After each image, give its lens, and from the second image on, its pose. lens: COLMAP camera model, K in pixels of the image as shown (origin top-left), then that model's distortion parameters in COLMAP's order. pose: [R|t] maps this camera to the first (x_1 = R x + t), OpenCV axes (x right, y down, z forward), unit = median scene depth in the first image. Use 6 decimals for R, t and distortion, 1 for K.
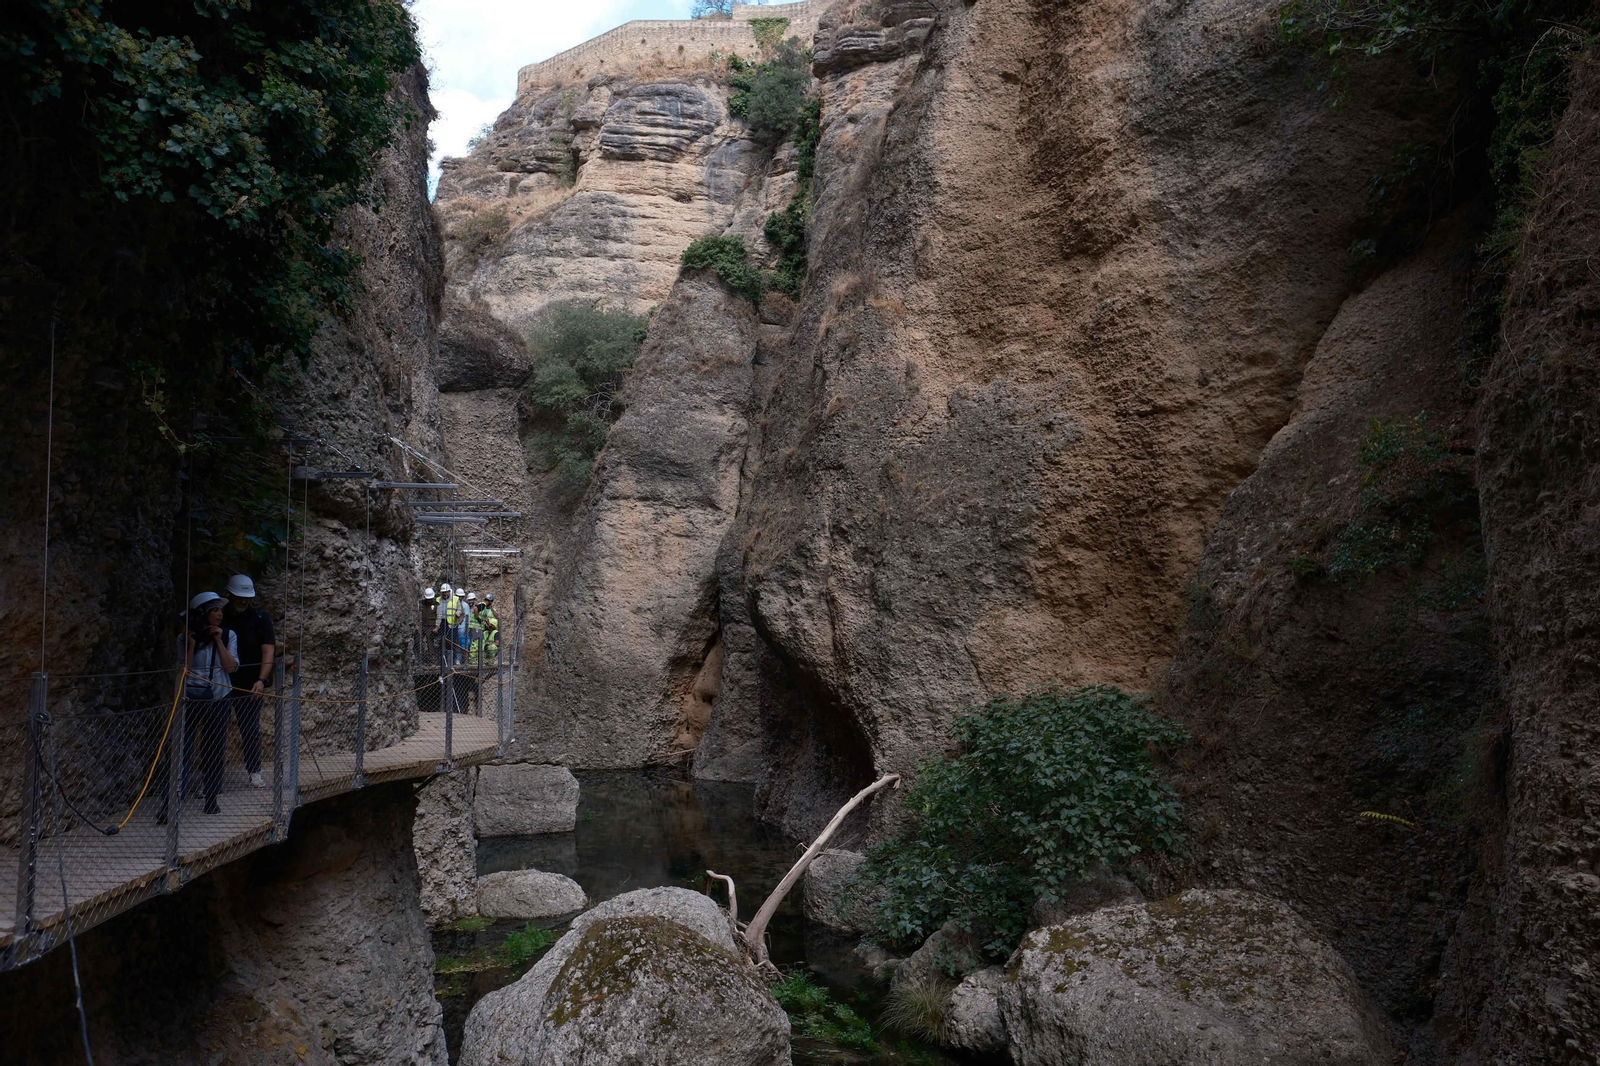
lens RADIAL K [[1172.7, 0, 816.0], [0, 1172.7, 524.8], [0, 0, 1]] dist [-0.020649, 0.005655]
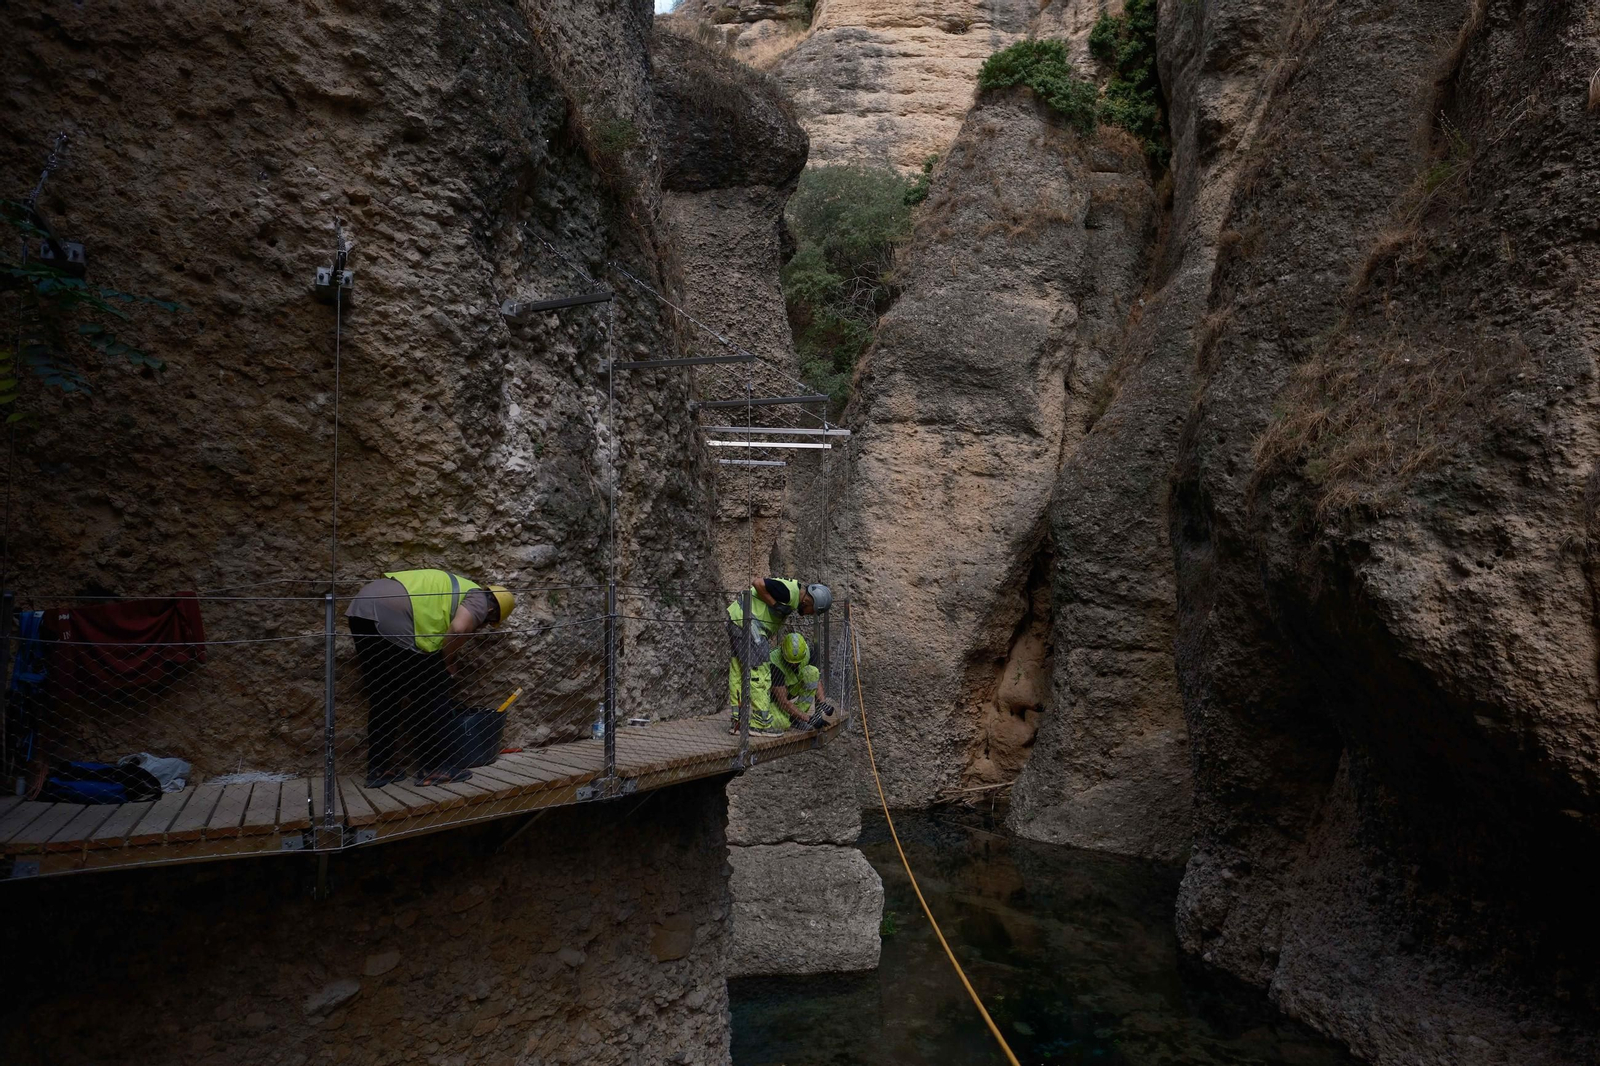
lens RADIAL K [[1172.7, 0, 794.1], [0, 1172.7, 532.4], [0, 0, 1]] dist [-0.020649, 0.005655]
pose [[0.984023, 0.006409, -0.177927, -0.145039], [-0.001009, 0.999537, 0.030424, 0.032105], [0.178040, -0.029758, 0.983573, 0.433501]]
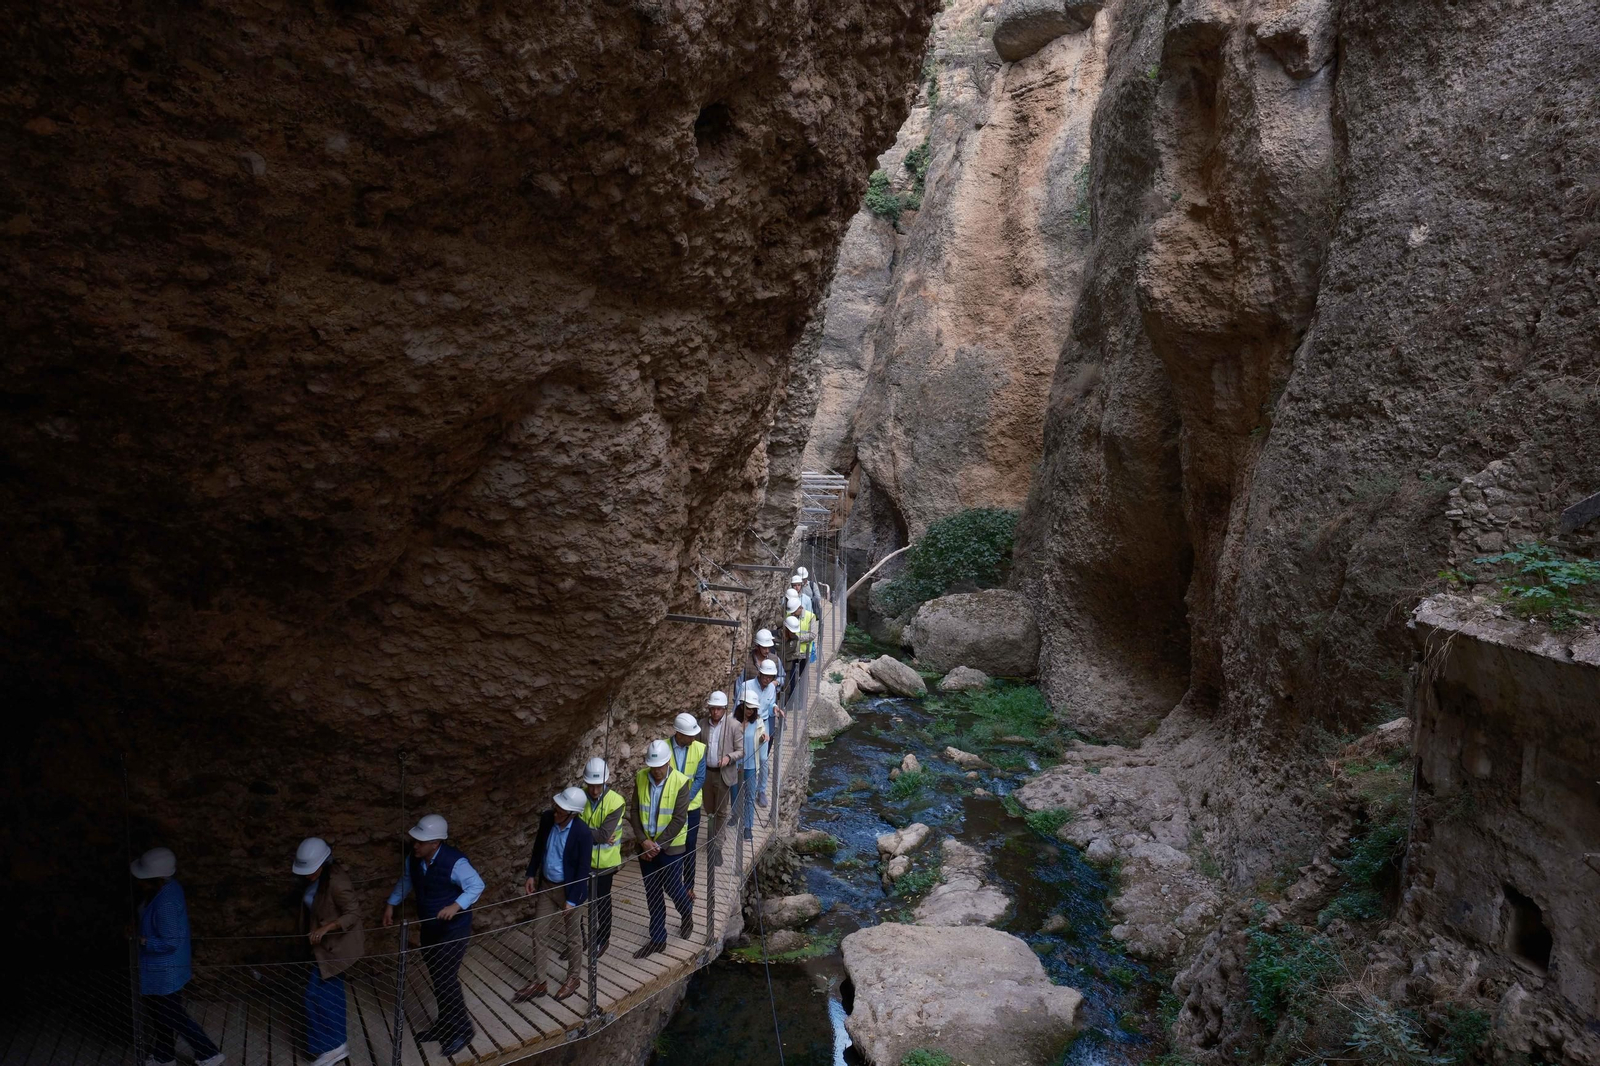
lens RADIAL K [[1172.7, 0, 797.9], [0, 1172.7, 539.2], [0, 0, 1]] dist [-0.020649, 0.005655]
pose [[0.982403, 0.048731, -0.180303, 0.163338], [-0.012801, 0.980661, 0.195296, -0.132003], [0.186333, -0.189551, 0.964028, -0.693101]]
